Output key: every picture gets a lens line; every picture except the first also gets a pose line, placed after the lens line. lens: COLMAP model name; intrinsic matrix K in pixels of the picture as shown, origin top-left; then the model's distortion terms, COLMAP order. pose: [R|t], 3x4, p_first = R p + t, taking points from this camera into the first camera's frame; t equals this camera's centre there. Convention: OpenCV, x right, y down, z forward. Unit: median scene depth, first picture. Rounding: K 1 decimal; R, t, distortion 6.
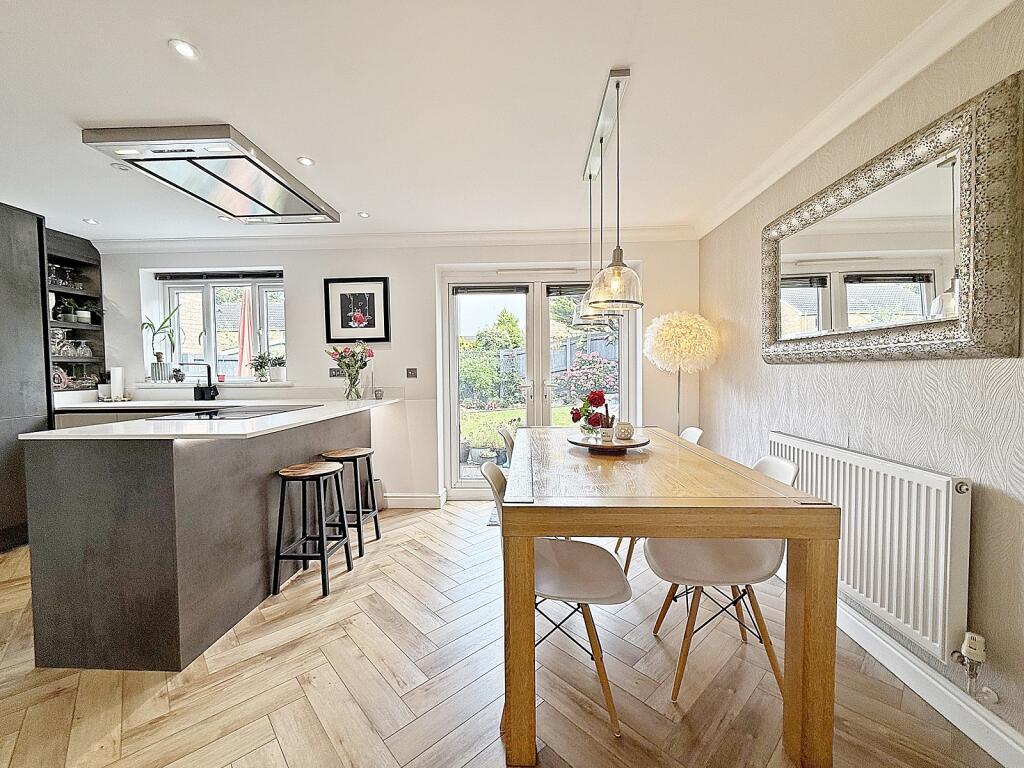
lens RADIAL K [[412.5, 0, 512.0], [0, 412.5, 384.0], [0, 0, 1]] dist [0.001904, -0.000236]
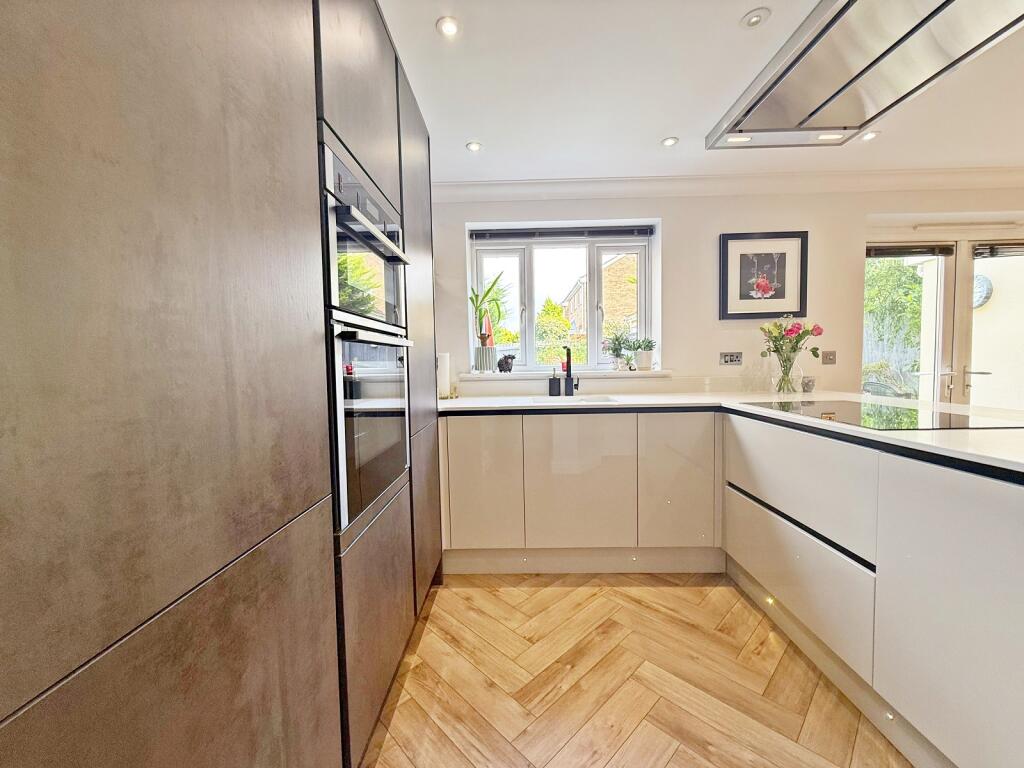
lens RADIAL K [[408.9, 0, 512.0], [0, 408.9, 384.0], [0, 0, 1]] dist [0.001424, 0.000095]
pose [[0.999673, -0.010318, 0.023376, -0.851561], [0.009846, 0.999747, 0.020221, 0.001744], [-0.023579, -0.019984, 0.999522, 0.247635]]
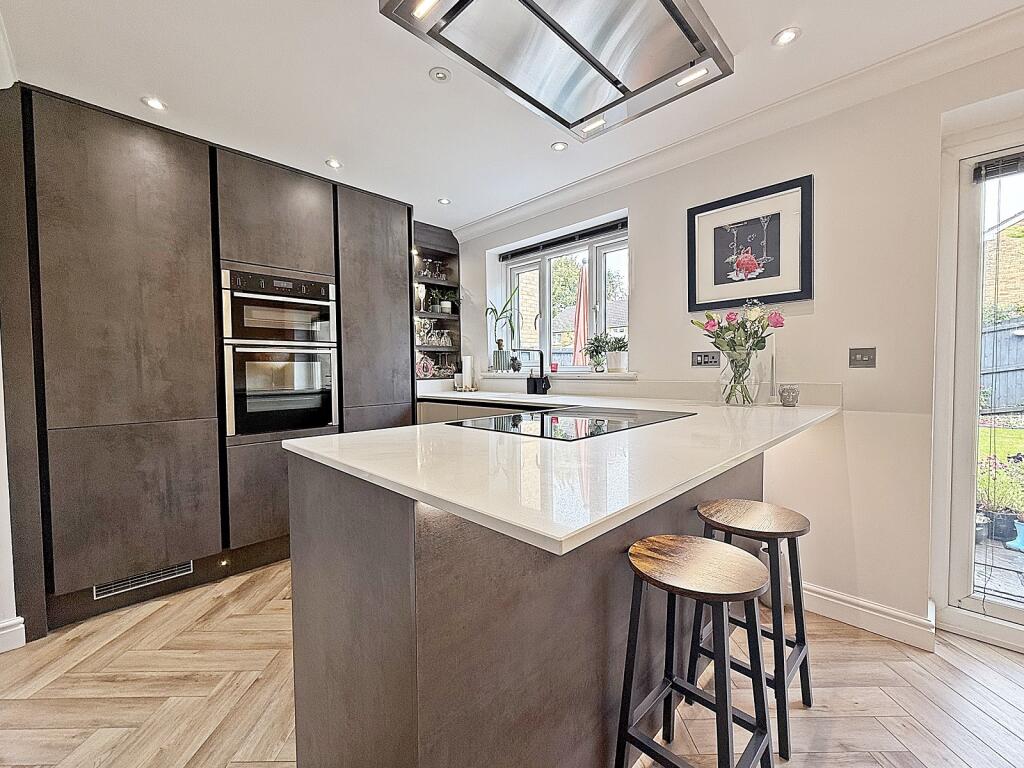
lens RADIAL K [[420.6, 0, 512.0], [0, 420.6, 384.0], [0, 0, 1]] dist [-0.000370, -0.000248]
pose [[0.739684, 0.026931, -0.672416, -0.212852], [-0.019954, 0.999637, 0.018087, 0.004990], [0.672659, 0.000039, 0.739953, 0.340346]]
